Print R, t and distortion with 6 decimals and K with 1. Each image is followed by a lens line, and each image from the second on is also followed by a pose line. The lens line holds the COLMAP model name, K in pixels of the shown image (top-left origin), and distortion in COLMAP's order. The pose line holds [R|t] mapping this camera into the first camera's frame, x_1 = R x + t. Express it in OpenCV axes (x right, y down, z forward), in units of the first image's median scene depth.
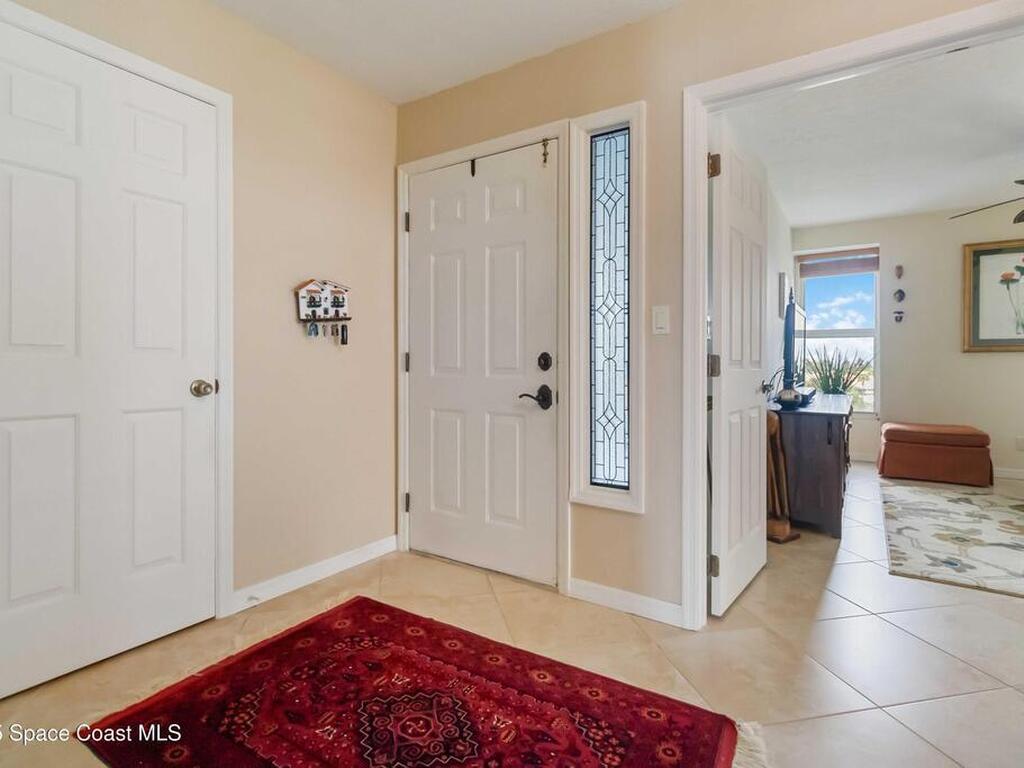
lens RADIAL K [[539.5, 0, 510.4], [0, 539.5, 378.5], [0, 0, 1]] dist [0.004163, 0.000714]
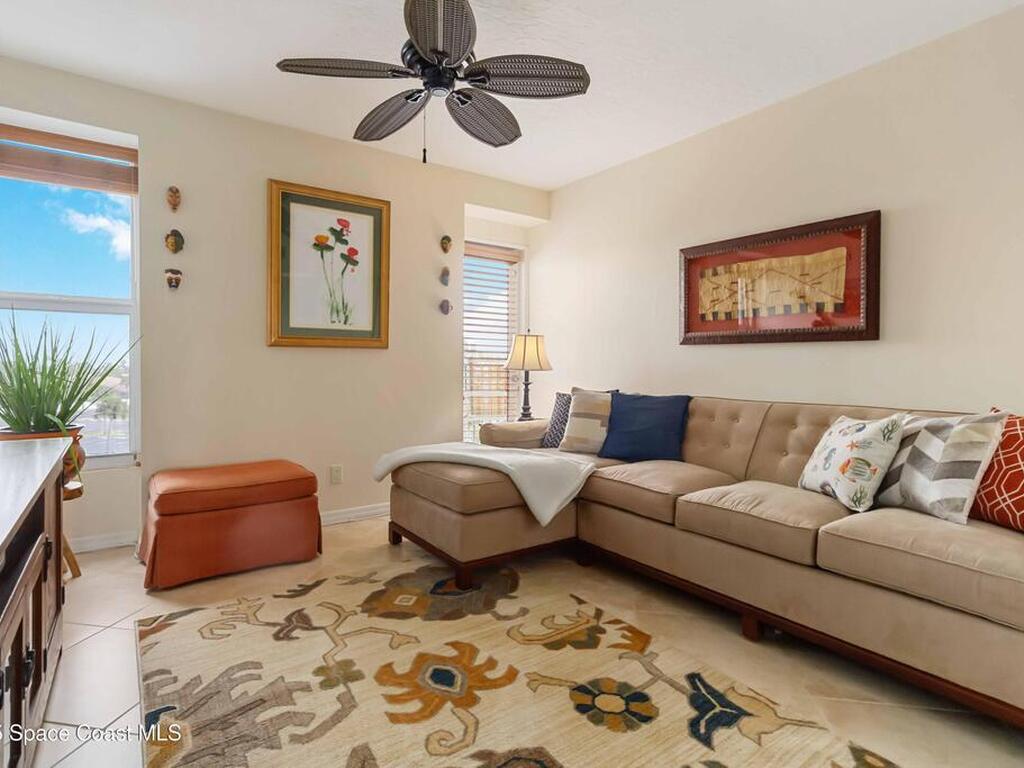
lens RADIAL K [[539.5, 0, 510.6], [0, 539.5, 377.8], [0, 0, 1]] dist [0.004163, 0.000714]
pose [[0.351641, -0.010583, 0.936075, 0.339118], [0.005993, 0.999941, 0.009054, -0.014311], [-0.936116, 0.002426, 0.351684, 0.514059]]
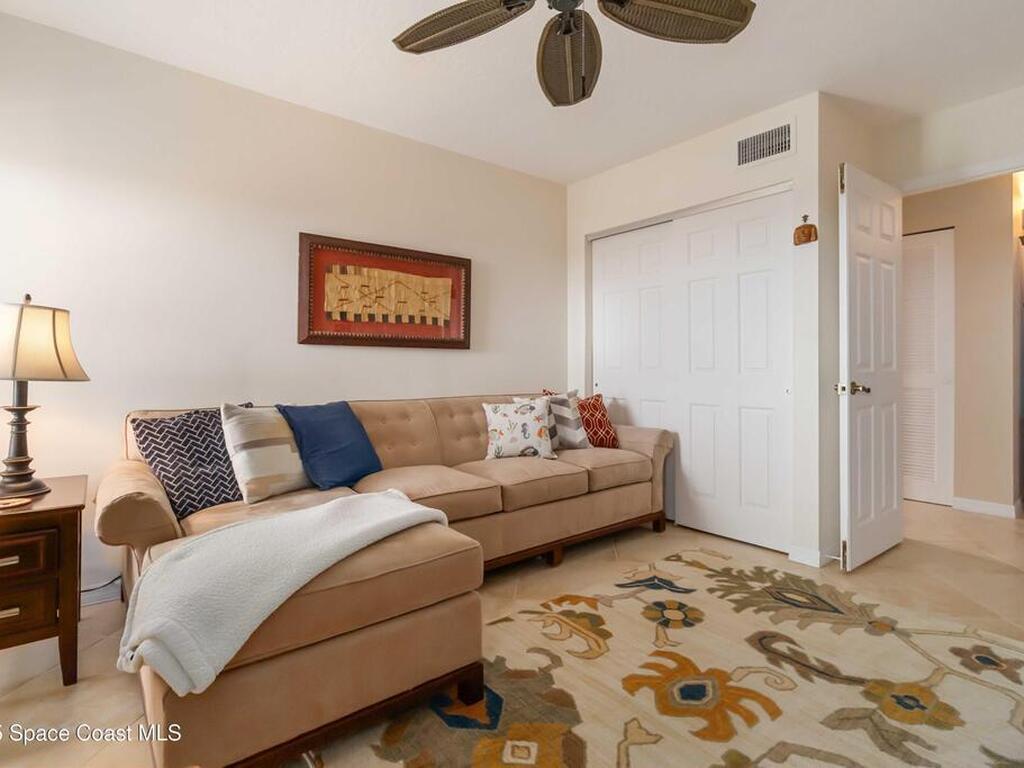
lens RADIAL K [[539.5, 0, 514.0], [0, 539.5, 367.6], [0, 0, 1]] dist [0.004163, 0.000714]
pose [[-0.957592, 0.010494, 0.287938, 0.433278], [0.015805, 0.999745, 0.016128, -0.018509], [-0.287695, 0.019995, -0.957513, 0.667373]]
